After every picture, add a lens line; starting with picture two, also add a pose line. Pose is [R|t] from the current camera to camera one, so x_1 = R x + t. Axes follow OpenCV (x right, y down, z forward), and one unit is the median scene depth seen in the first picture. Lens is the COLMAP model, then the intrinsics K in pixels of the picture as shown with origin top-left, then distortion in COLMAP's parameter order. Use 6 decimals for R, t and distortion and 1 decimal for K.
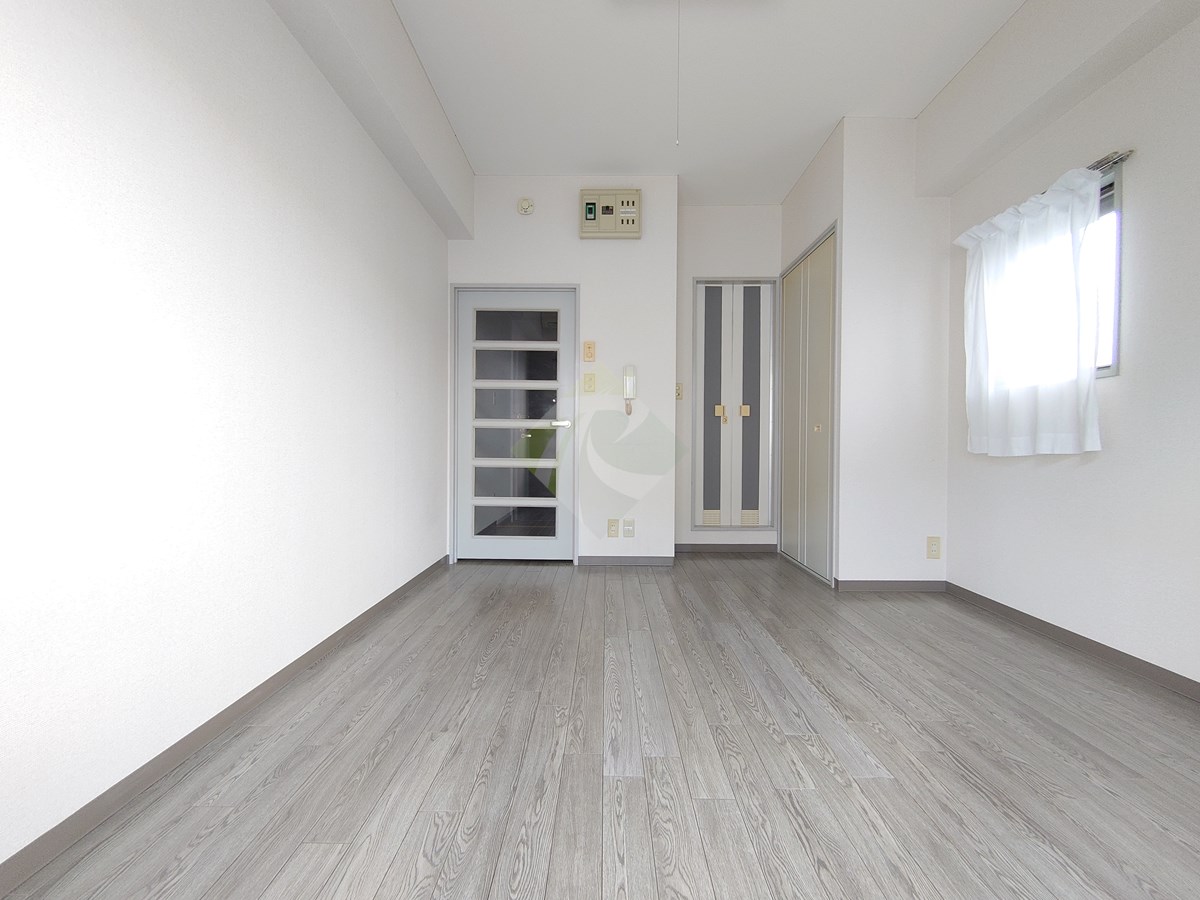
lens RADIAL K [[520.8, 0, 601.0], [0, 520.8, 446.6], [0, 0, 1]] dist [0.001275, -0.000123]
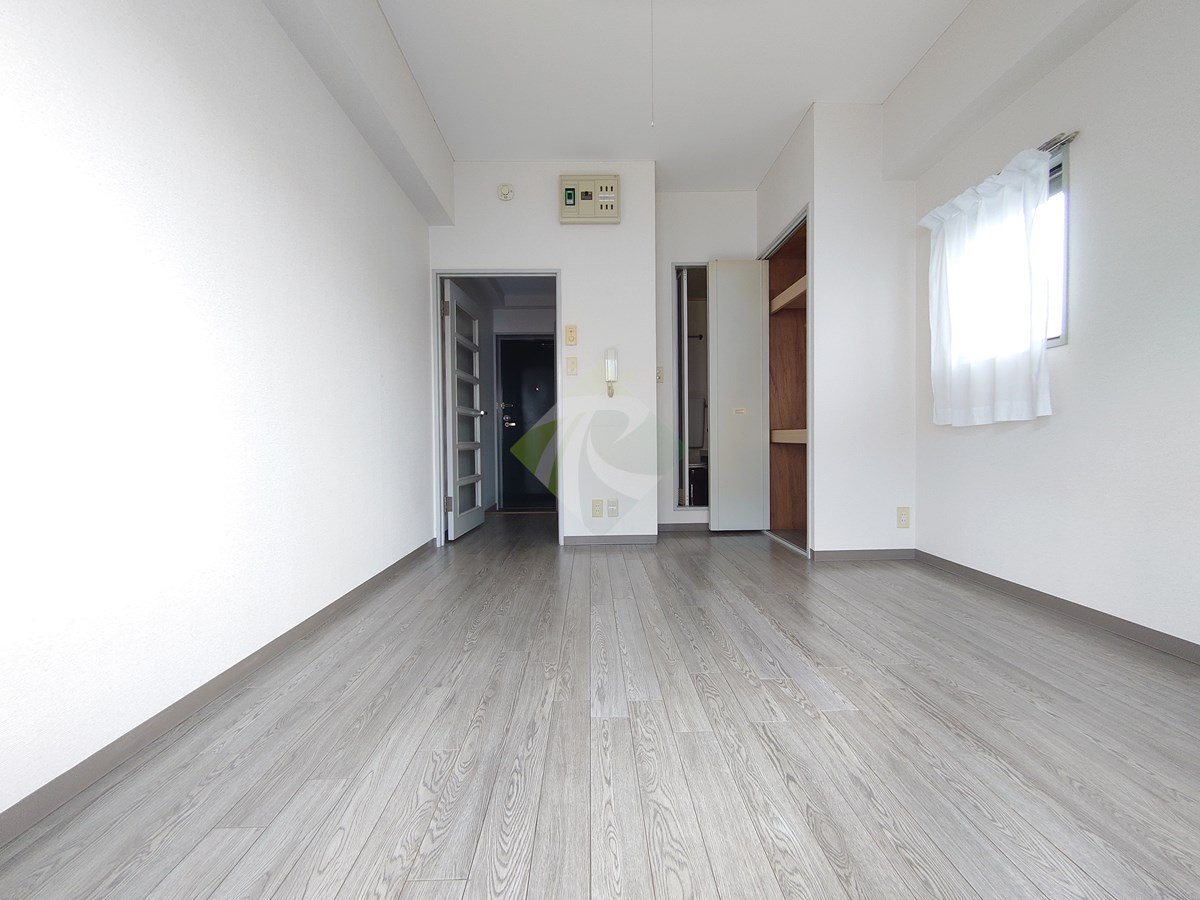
lens RADIAL K [[520.8, 0, 601.1], [0, 520.8, 446.8], [0, 0, 1]] dist [0.001275, -0.000123]
pose [[0.999376, -0.017336, 0.030770, 0.001717], [0.016986, 0.999788, 0.011618, 0.045509], [-0.030965, -0.011088, 0.999459, -0.041062]]
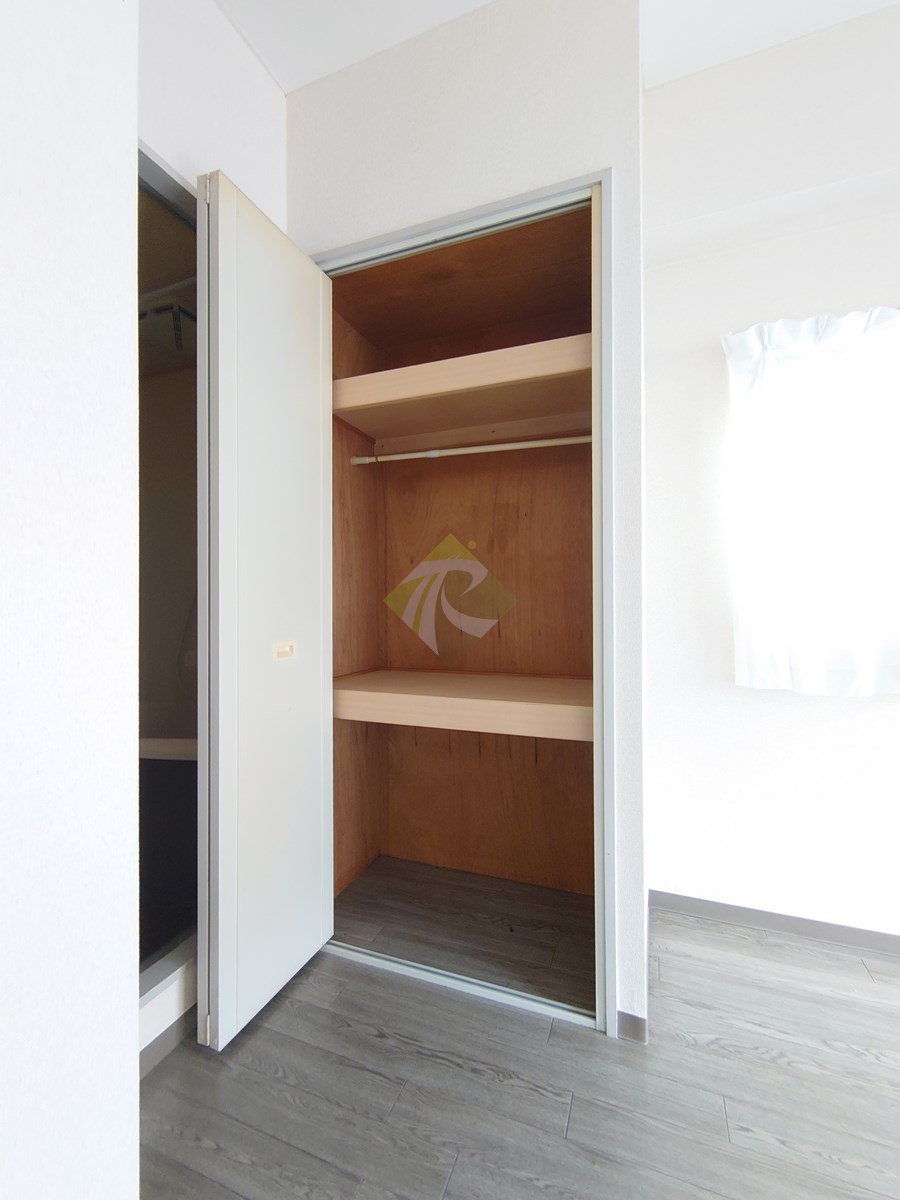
lens RADIAL K [[520.8, 0, 447.0], [0, 520.8, 603.3], [0, 0, 1]] dist [0.001275, -0.000123]
pose [[0.347990, -0.006330, 0.937477, 0.008094], [0.009569, 0.999949, 0.003200, -0.131870], [-0.937449, 0.007857, 0.348033, 1.548271]]
